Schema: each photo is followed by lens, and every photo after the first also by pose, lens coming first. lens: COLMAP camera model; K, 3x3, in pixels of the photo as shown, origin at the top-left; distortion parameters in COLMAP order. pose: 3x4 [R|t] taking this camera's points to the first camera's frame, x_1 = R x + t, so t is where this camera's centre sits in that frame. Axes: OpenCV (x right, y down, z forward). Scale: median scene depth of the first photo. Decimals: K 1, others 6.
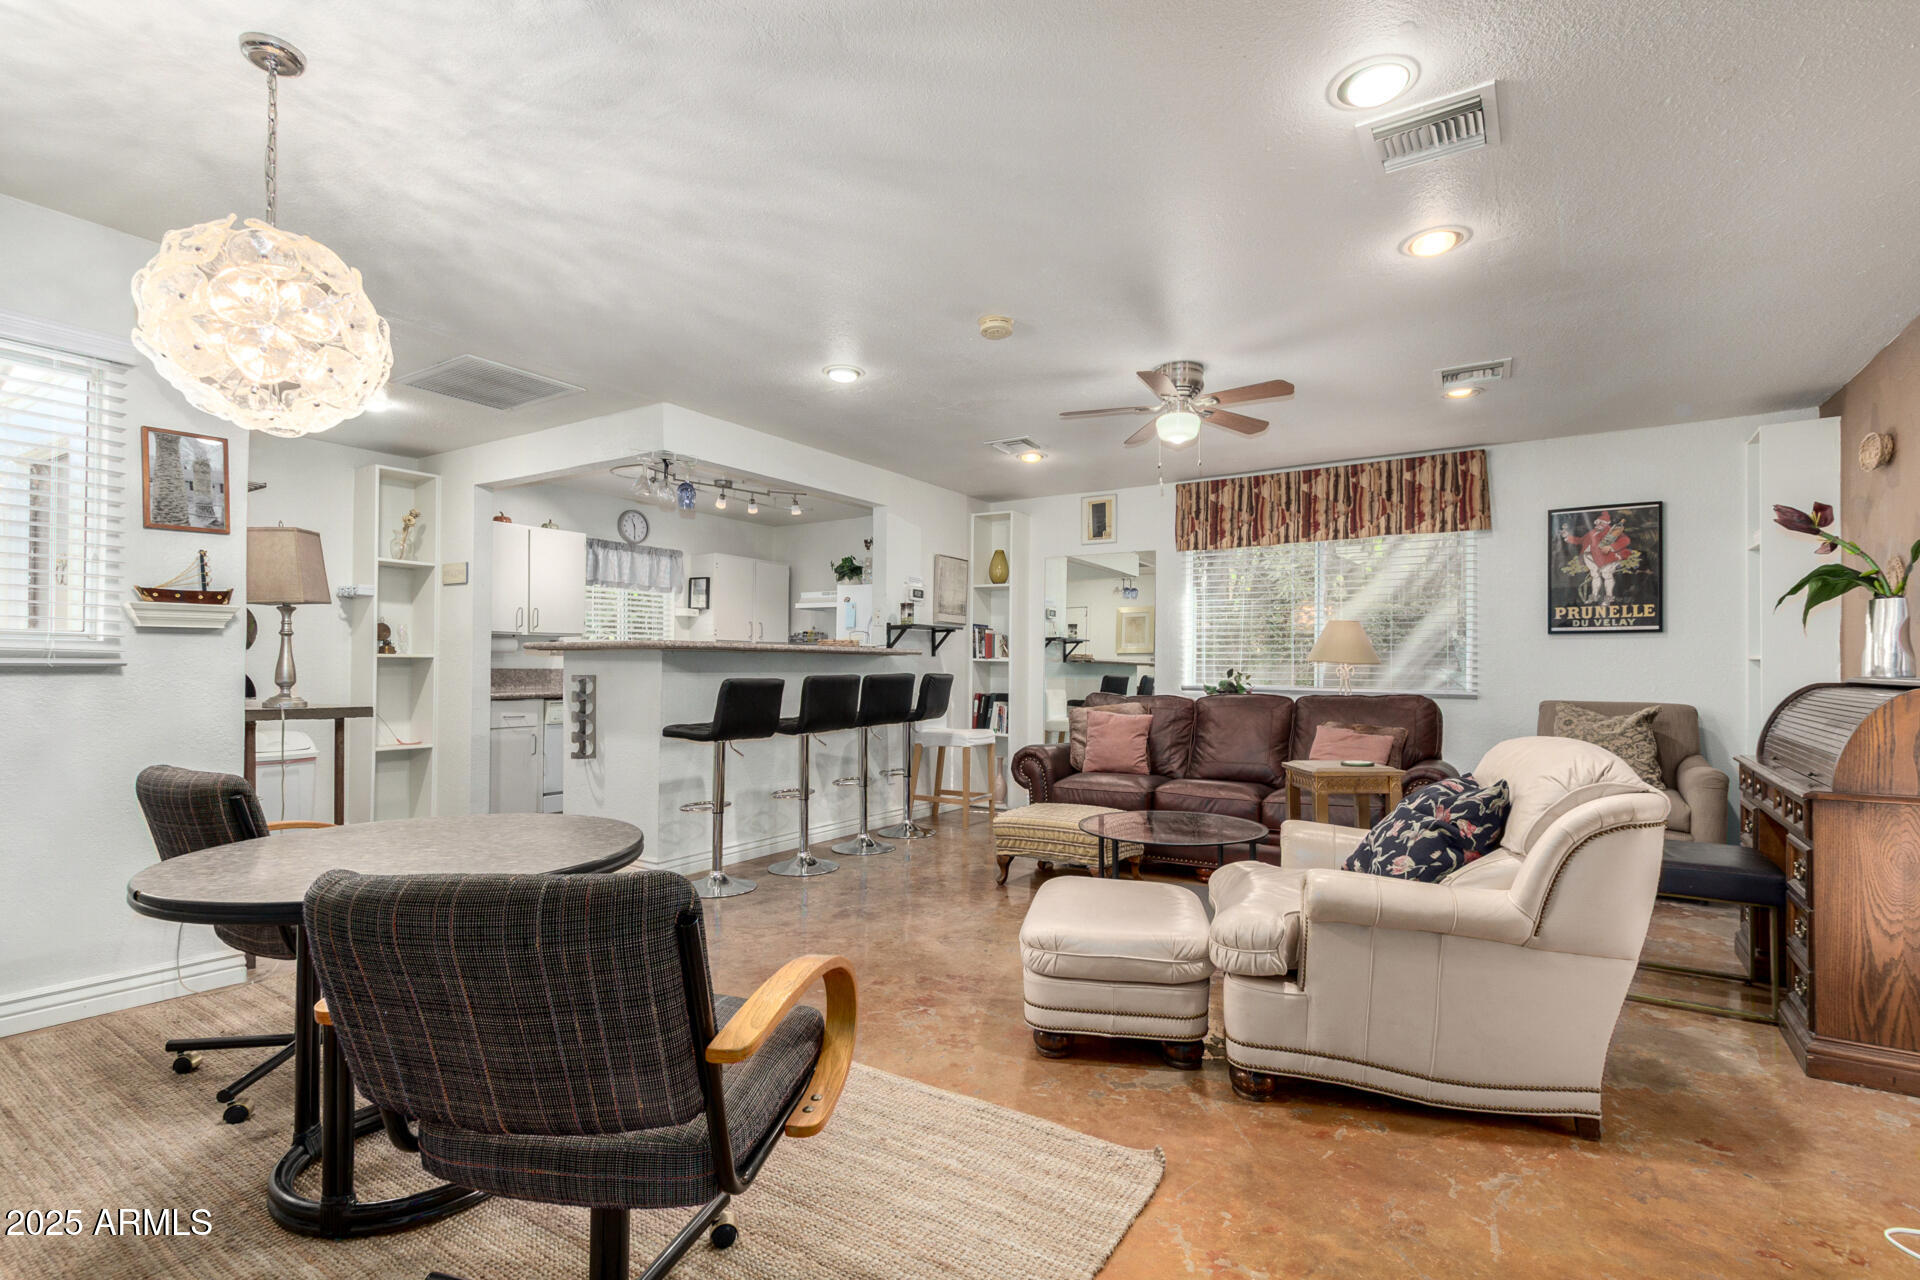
lens RADIAL K [[884.3, 0, 956.5], [0, 884.3, 668.8], [0, 0, 1]] dist [0.003141, -0.001073]
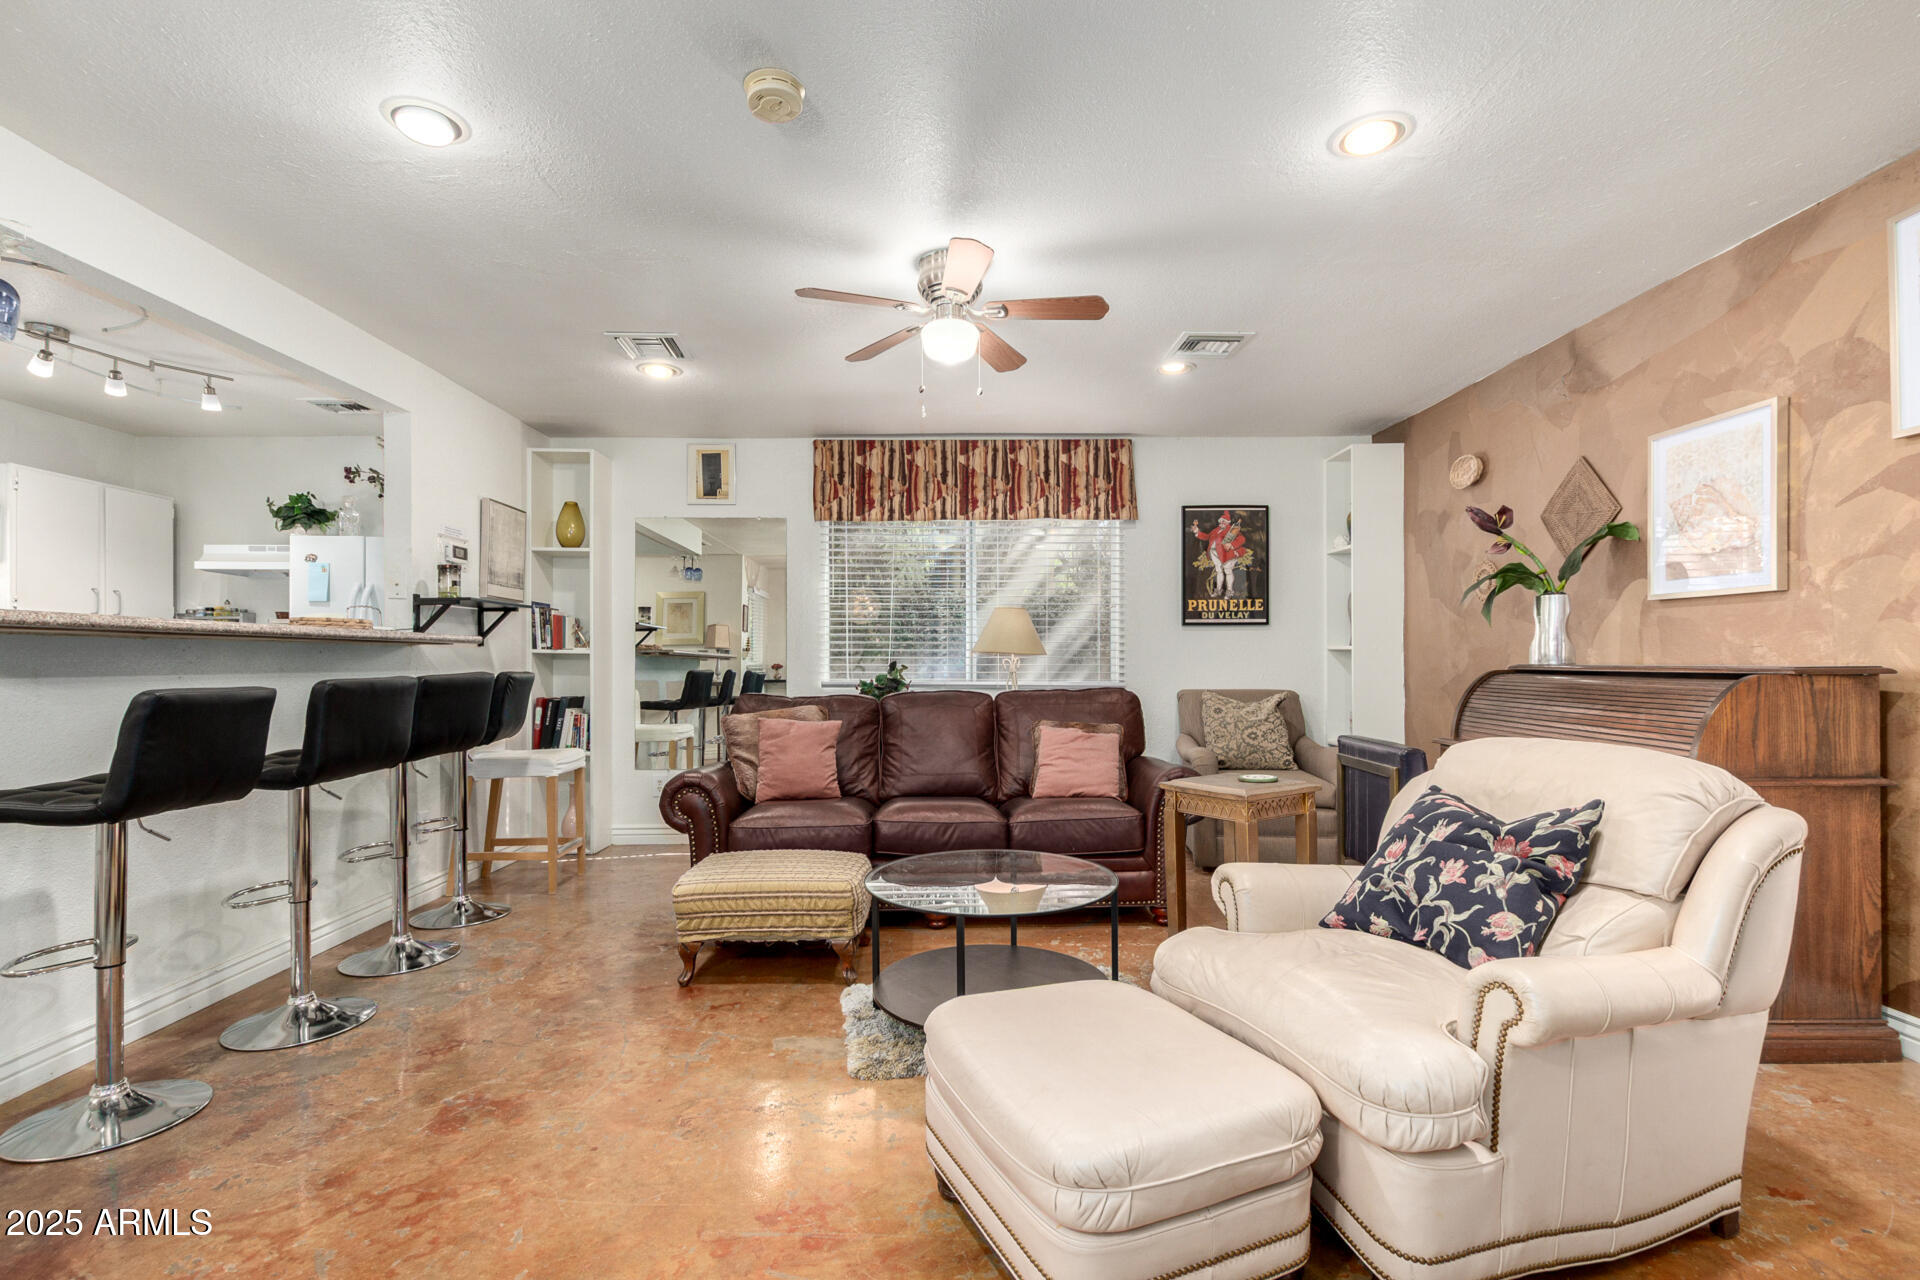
lens RADIAL K [[884.3, 0, 956.5], [0, 884.3, 668.8], [0, 0, 1]] dist [0.003141, -0.001073]
pose [[0.831890, -0.012740, 0.554795, -0.126697], [0.007746, 0.999906, 0.011347, -0.002146], [-0.554887, -0.005142, 0.831910, 0.283706]]
